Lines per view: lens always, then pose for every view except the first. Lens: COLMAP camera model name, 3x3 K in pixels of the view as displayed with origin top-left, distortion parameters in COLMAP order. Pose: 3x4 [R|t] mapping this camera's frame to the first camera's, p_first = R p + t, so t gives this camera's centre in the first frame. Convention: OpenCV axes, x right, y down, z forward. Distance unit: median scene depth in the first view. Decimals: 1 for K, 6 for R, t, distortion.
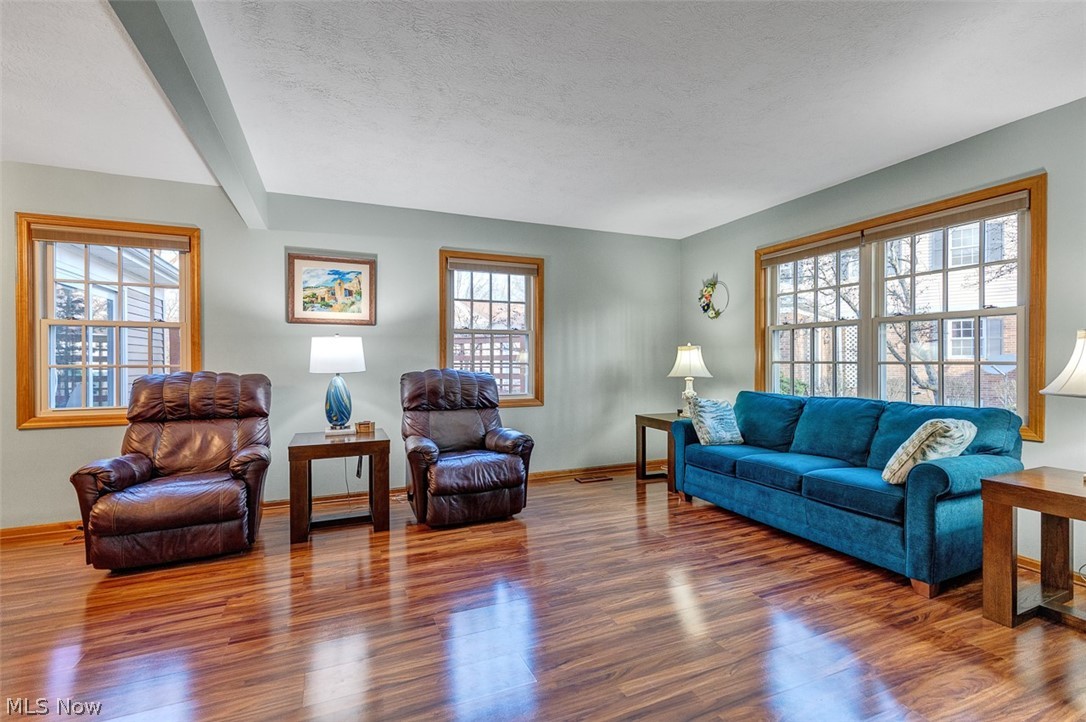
lens RADIAL K [[498.7, 0, 540.0], [0, 498.7, 363.9], [0, 0, 1]] dist [0.005694, -0.000551]
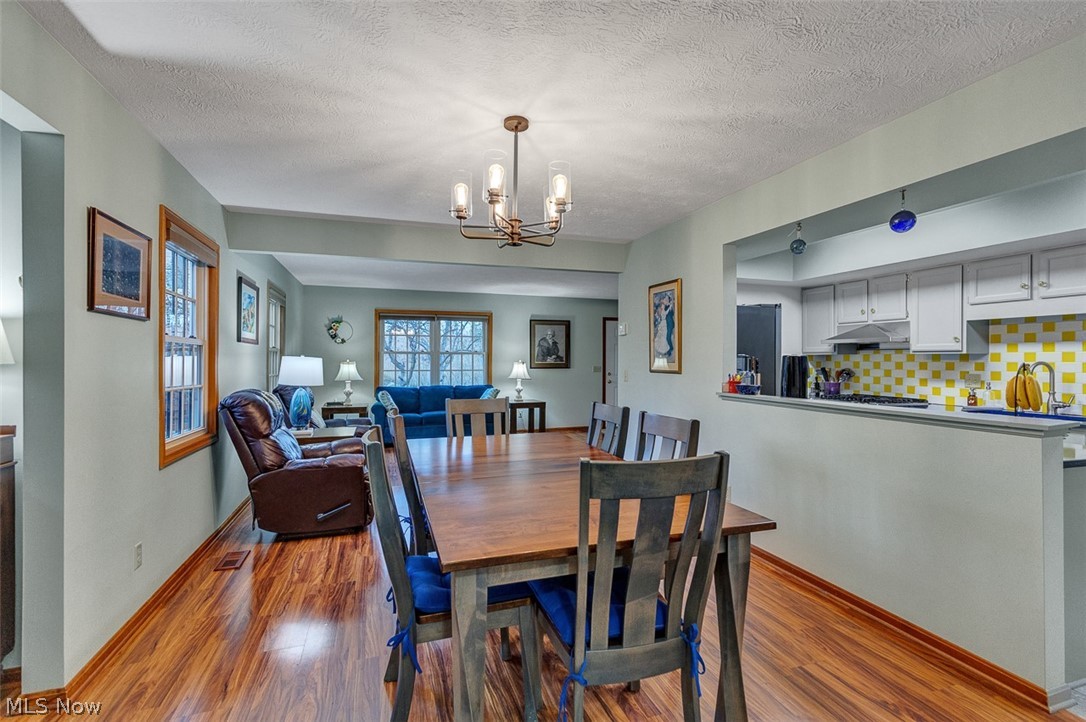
lens RADIAL K [[495.3, 0, 549.8], [0, 495.3, 360.2], [0, 0, 1]] dist [0.008428, -0.000977]
pose [[0.080179, 0.003189, 0.996775, -1.647423], [0.004138, 0.999985, -0.003532, -0.040201], [-0.996772, 0.004408, 0.080165, 0.267916]]
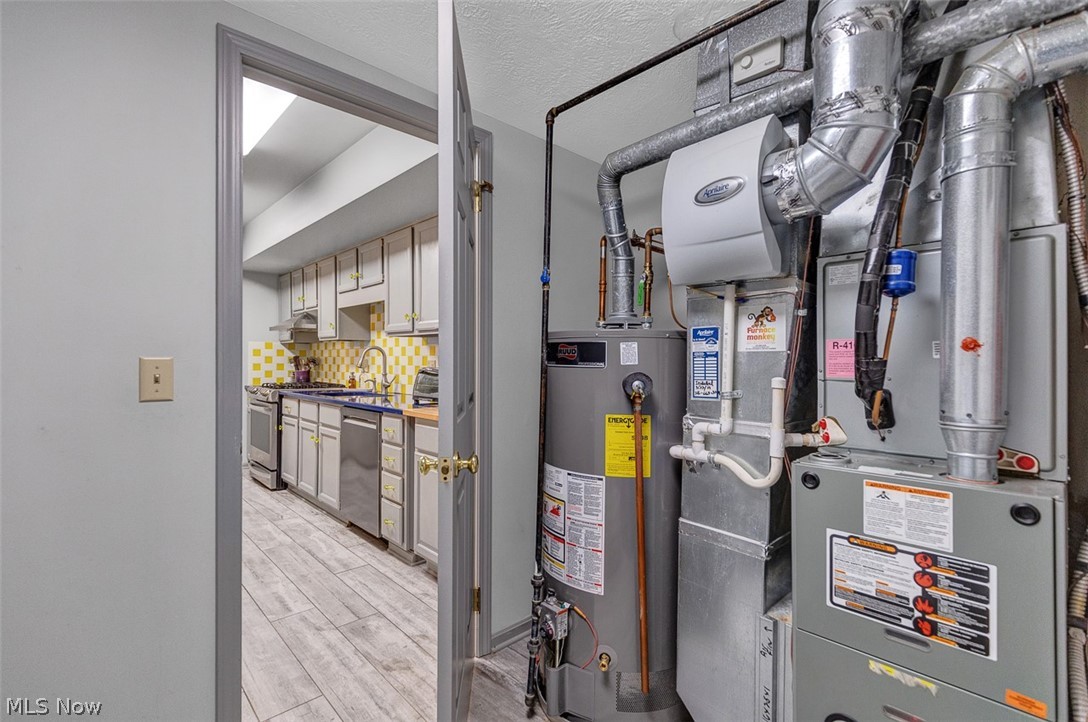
lens RADIAL K [[496.2, 0, 550.8], [0, 496.2, 360.2], [0, 0, 1]] dist [0.008428, -0.000977]
pose [[-0.348893, 0.002063, 0.937160, -1.751160], [0.005340, 0.999986, -0.000213, -0.000830], [-0.937147, 0.004930, -0.348899, -0.663267]]
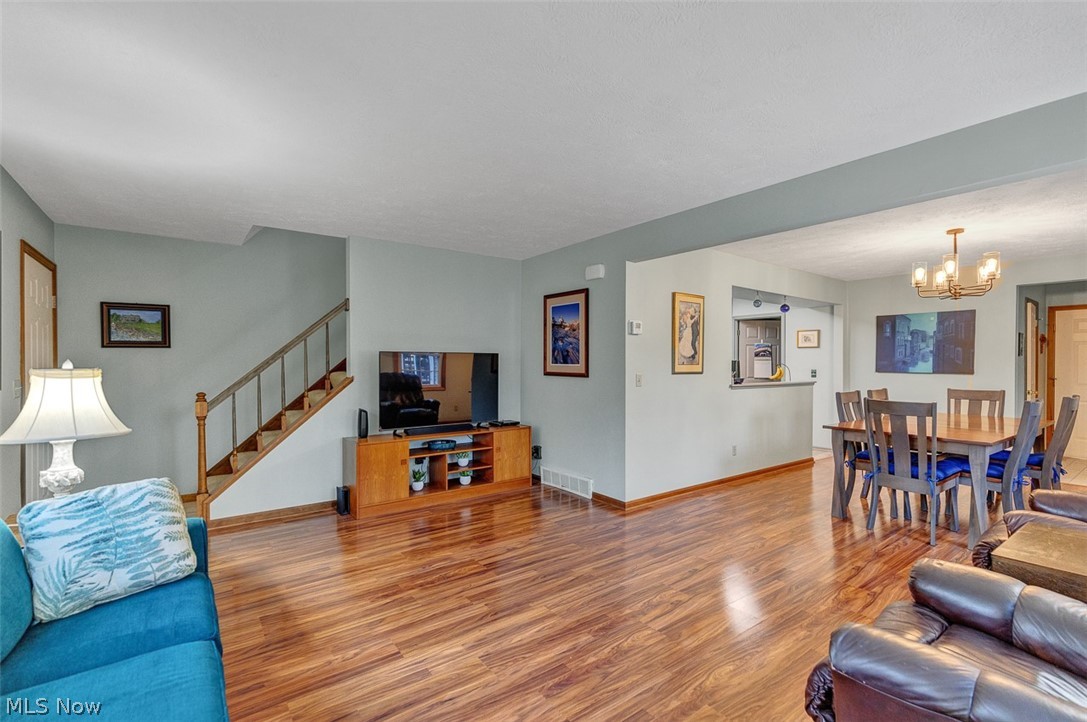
lens RADIAL K [[489.7, 0, 539.4], [0, 489.7, 367.0], [0, 0, 1]] dist [0.017672, 0.000071]
pose [[-0.974212, 0.005956, -0.225558, 0.262985], [0.002921, 0.999901, 0.013788, -0.051183], [0.225617, 0.012773, -0.974132, 1.306260]]
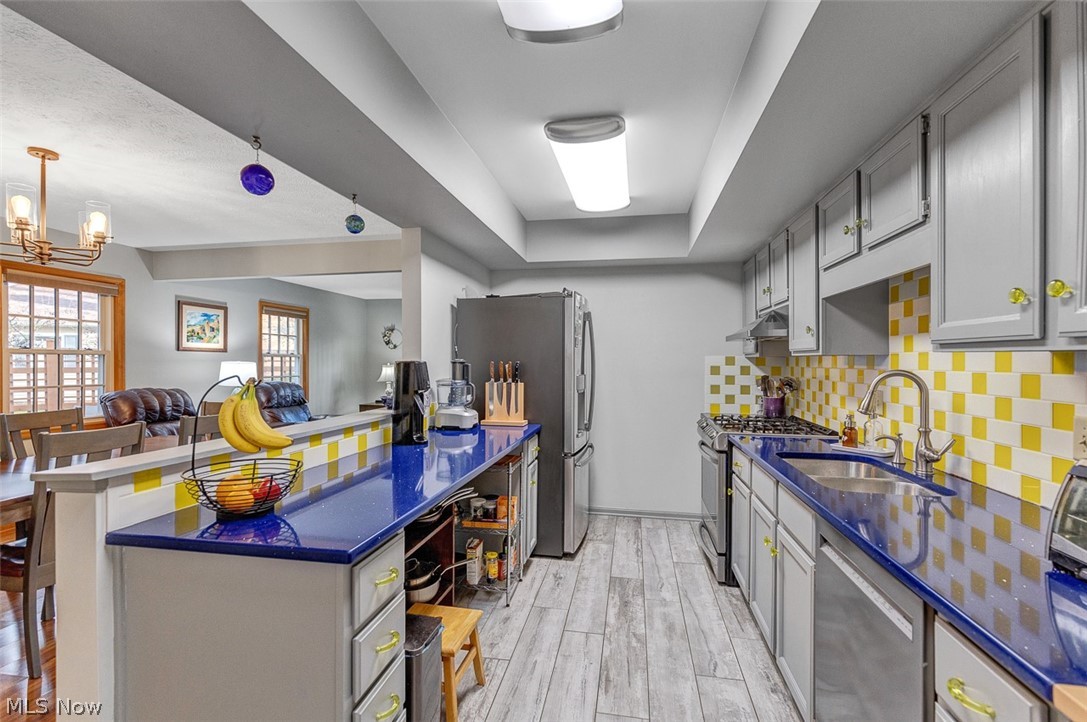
lens RADIAL K [[499.1, 0, 540.5], [0, 499.1, 363.9], [0, 0, 1]] dist [0.005694, -0.000551]
pose [[0.562006, -0.001508, 0.827132, -1.192732], [0.004050, 0.999991, -0.000929, -0.044165], [-0.827123, 0.003872, 0.562008, -0.665615]]
